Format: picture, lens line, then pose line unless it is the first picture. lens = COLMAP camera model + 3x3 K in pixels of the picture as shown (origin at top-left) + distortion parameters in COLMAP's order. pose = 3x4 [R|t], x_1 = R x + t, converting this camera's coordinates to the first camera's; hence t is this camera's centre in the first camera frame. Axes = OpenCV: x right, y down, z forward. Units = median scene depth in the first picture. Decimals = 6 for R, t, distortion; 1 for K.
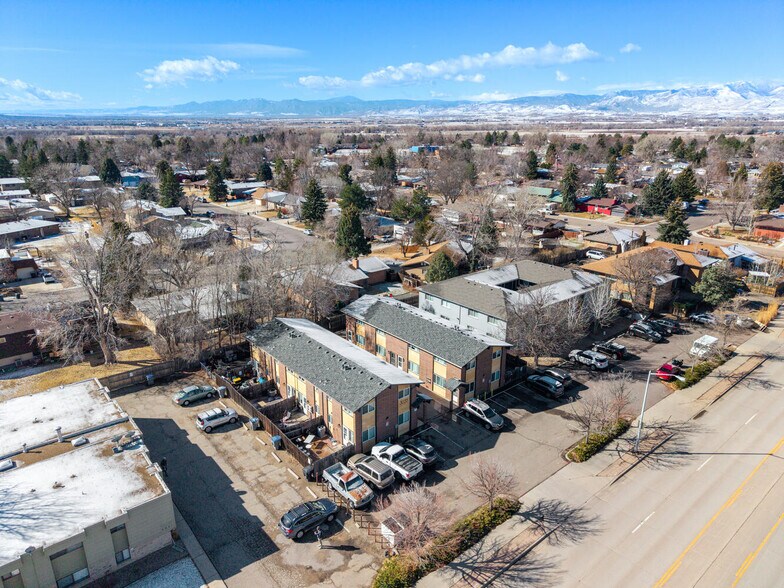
lens RADIAL K [[524.2, 0, 392.0], [0, 524.2, 294.0], [0, 0, 1]] dist [0.038646, -0.047878]
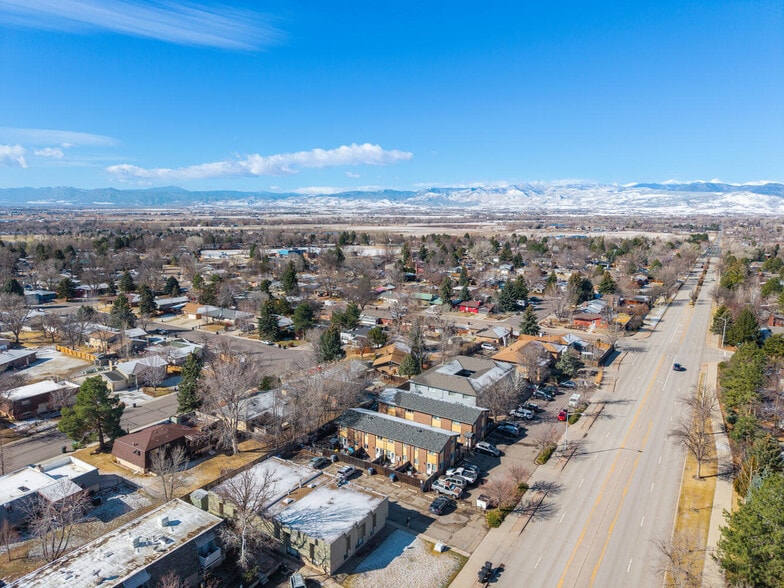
lens RADIAL K [[524.2, 0, 392.0], [0, 524.2, 294.0], [0, 0, 1]] dist [0.038646, -0.047878]
pose [[0.951092, -0.041803, 0.306066, -0.487638], [0.090539, 0.985012, -0.146814, -0.044566], [-0.295341, 0.167344, 0.940622, -0.509139]]
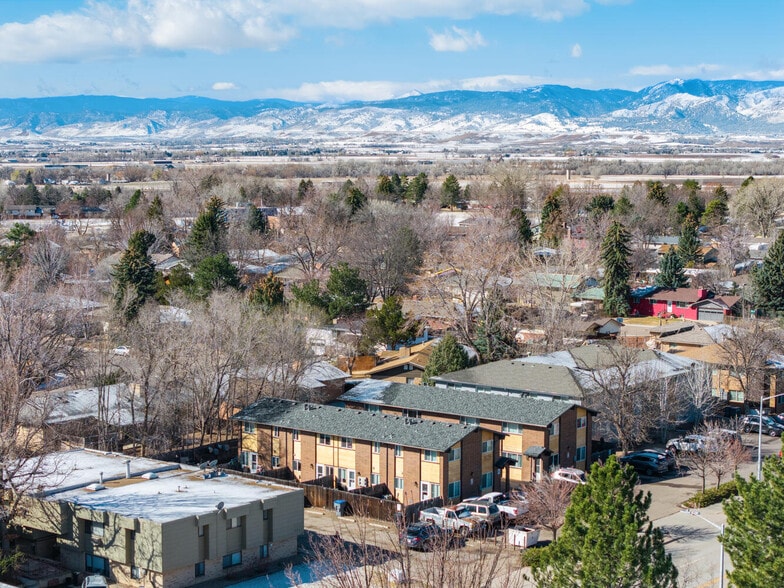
lens RADIAL K [[1584.6, 0, 392.0], [0, 1584.6, 294.0], [0, 0, 1]] dist [-0.106205, -0.210907]
pose [[0.979400, -0.017183, 0.201195, -0.409966], [0.062501, 0.973240, -0.221127, 0.331857], [-0.192012, 0.229146, 0.954266, -0.912124]]
